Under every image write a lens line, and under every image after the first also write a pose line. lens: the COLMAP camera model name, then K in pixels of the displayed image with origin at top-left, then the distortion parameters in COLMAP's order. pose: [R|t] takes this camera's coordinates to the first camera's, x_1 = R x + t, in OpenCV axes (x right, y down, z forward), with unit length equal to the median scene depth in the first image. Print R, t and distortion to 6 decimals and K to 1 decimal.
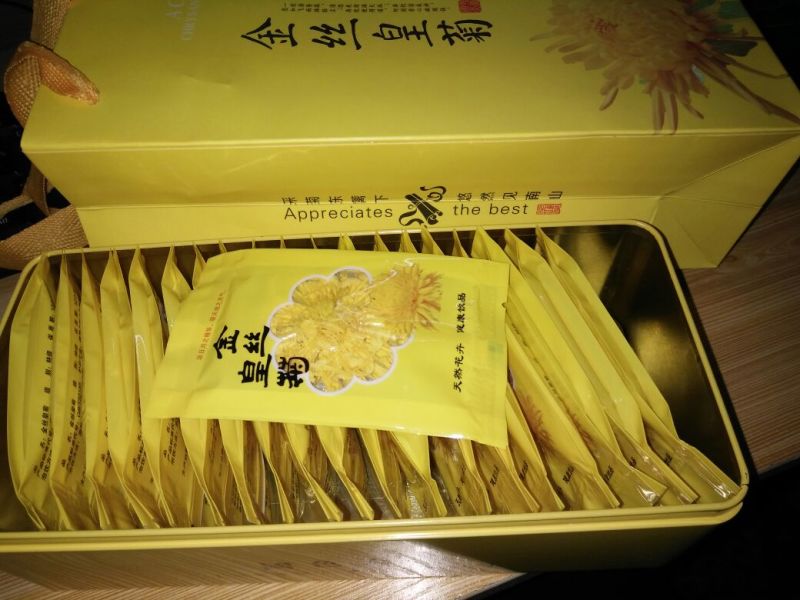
lens RADIAL K [[607.3, 0, 400.0], [0, 607.3, 300.0], [0, 0, 1]] dist [0.105324, -0.192269]
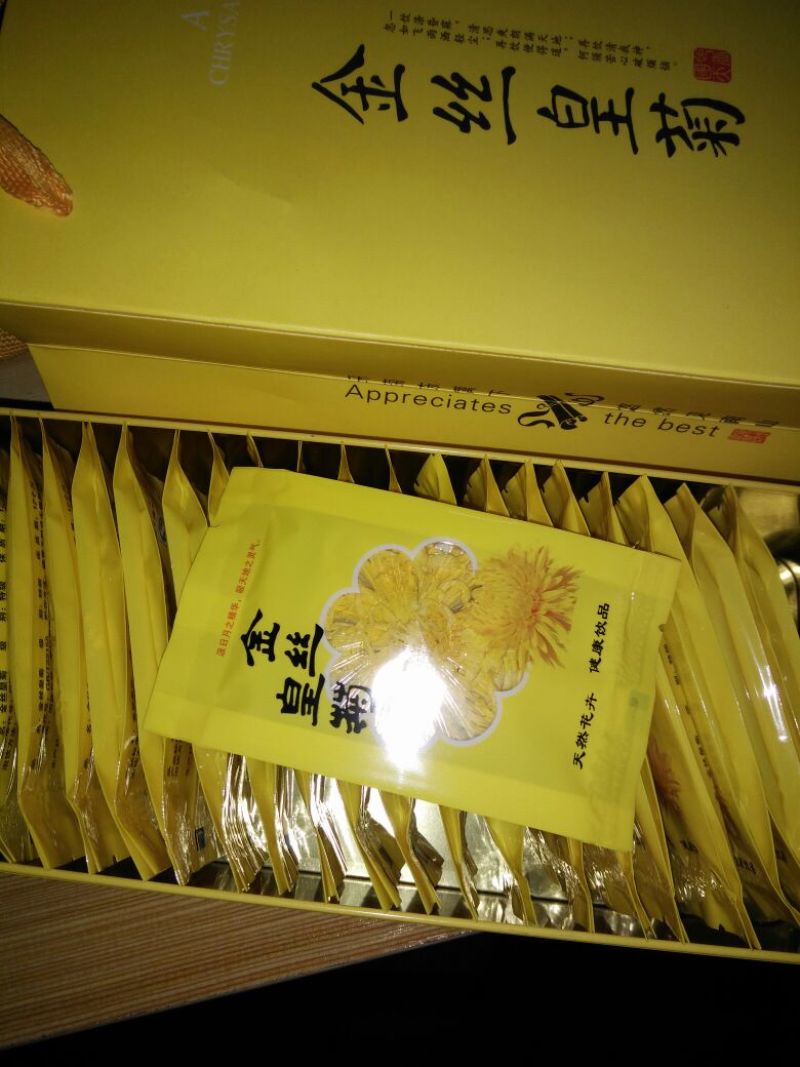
lens RADIAL K [[817.8, 0, 400.0], [0, 817.8, 533.5], [0, 0, 1]] dist [0.073680, -0.114613]
pose [[0.989595, 0.142854, 0.017165, -0.149191], [-0.139951, 0.927988, 0.345328, -0.364019], [0.033402, -0.344137, 0.938325, 0.157137]]
